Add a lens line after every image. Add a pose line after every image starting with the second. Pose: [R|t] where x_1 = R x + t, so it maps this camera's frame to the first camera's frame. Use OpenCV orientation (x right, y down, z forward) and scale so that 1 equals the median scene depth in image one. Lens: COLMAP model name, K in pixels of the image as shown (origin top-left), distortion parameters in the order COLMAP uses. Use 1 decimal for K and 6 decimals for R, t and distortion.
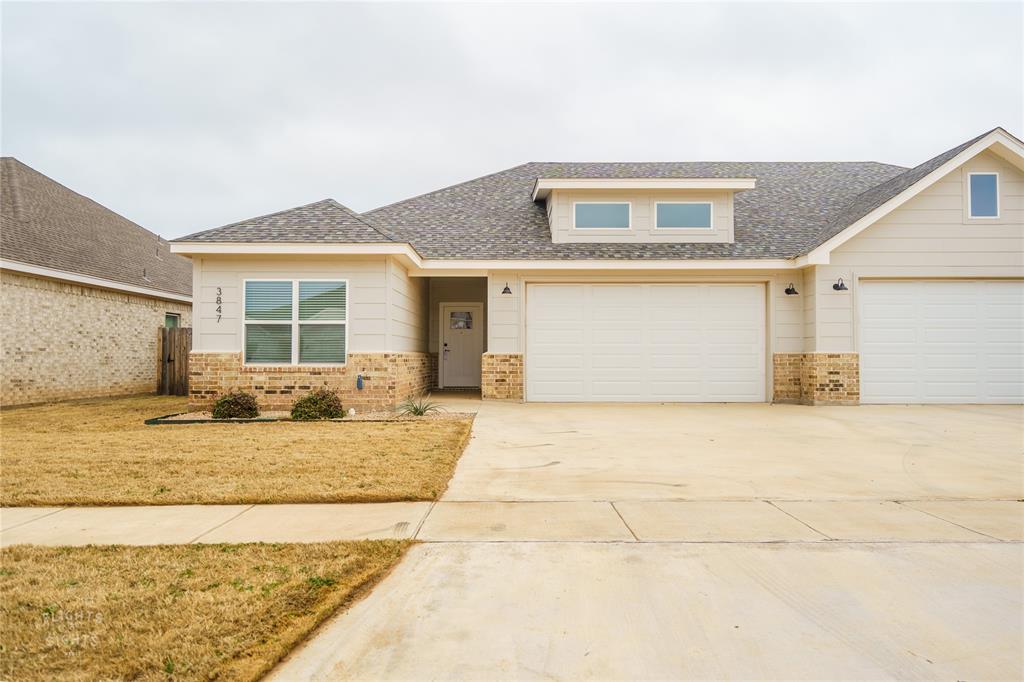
lens RADIAL K [[729.0, 0, 510.5], [0, 729.0, 343.8], [0, 0, 1]] dist [0.011212, -0.002706]
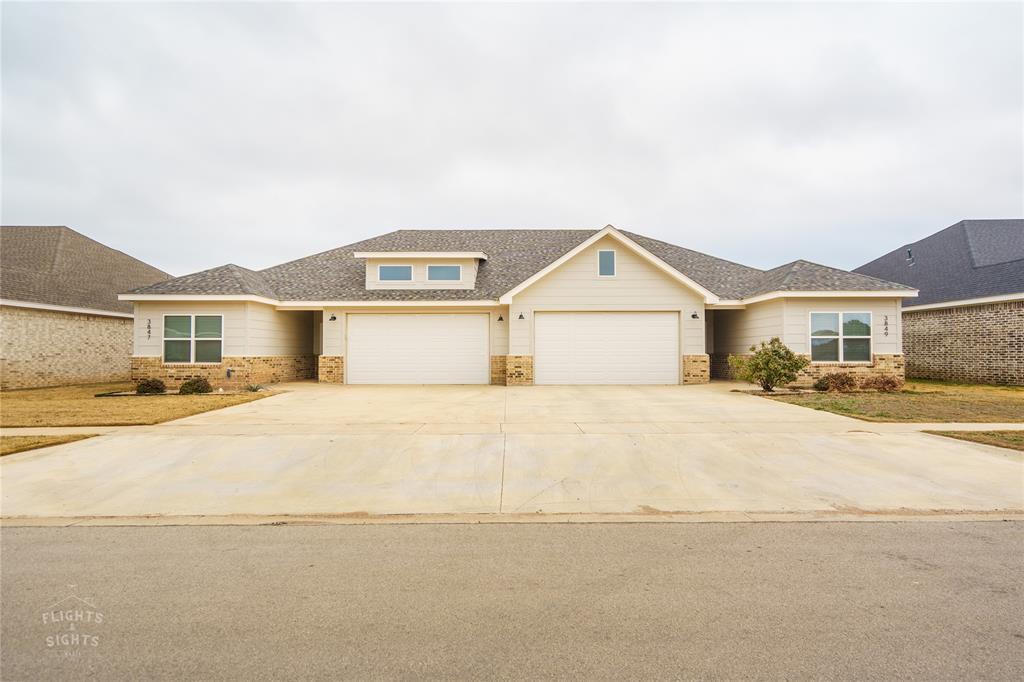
lens RADIAL K [[569.0, 0, 512.6], [0, 569.0, 344.6], [0, 0, 1]] dist [0.005383, 0.002683]
pose [[0.999985, -0.002580, 0.004829, 0.417327], [0.002549, 0.999976, 0.006452, -0.020822], [-0.004846, -0.006439, 0.999968, -0.333122]]
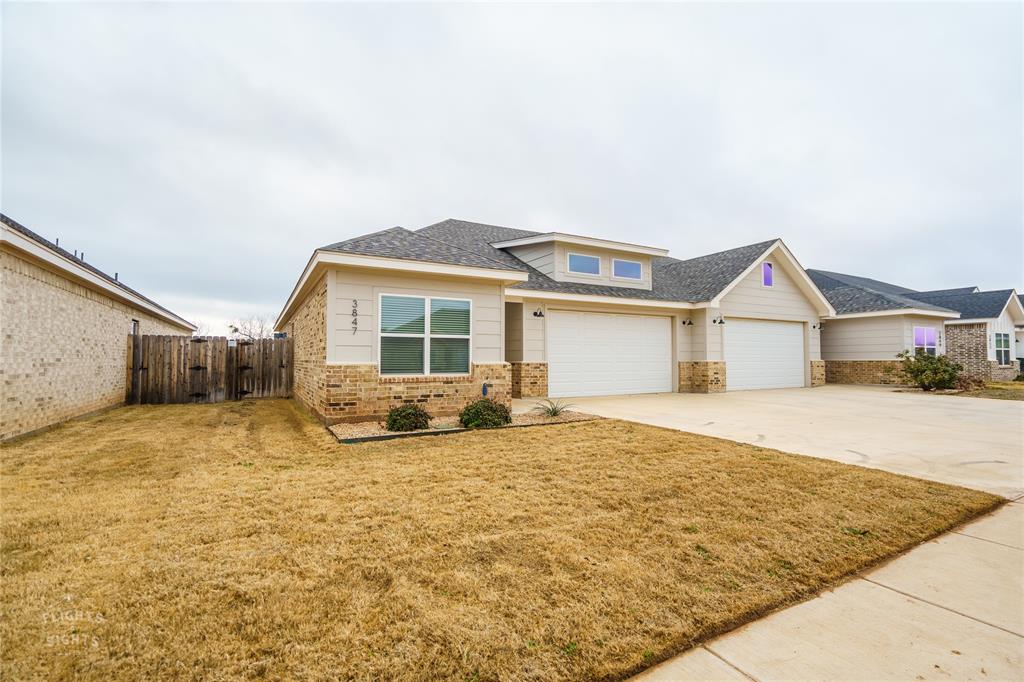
lens RADIAL K [[469.8, 0, 515.4], [0, 469.8, 341.1], [0, 0, 1]] dist [-0.002104, 0.001333]
pose [[0.872620, 0.017181, 0.488098, -0.468384], [-0.009024, 0.999778, -0.019058, -0.008604], [-0.488317, 0.012225, 0.872581, 0.288607]]
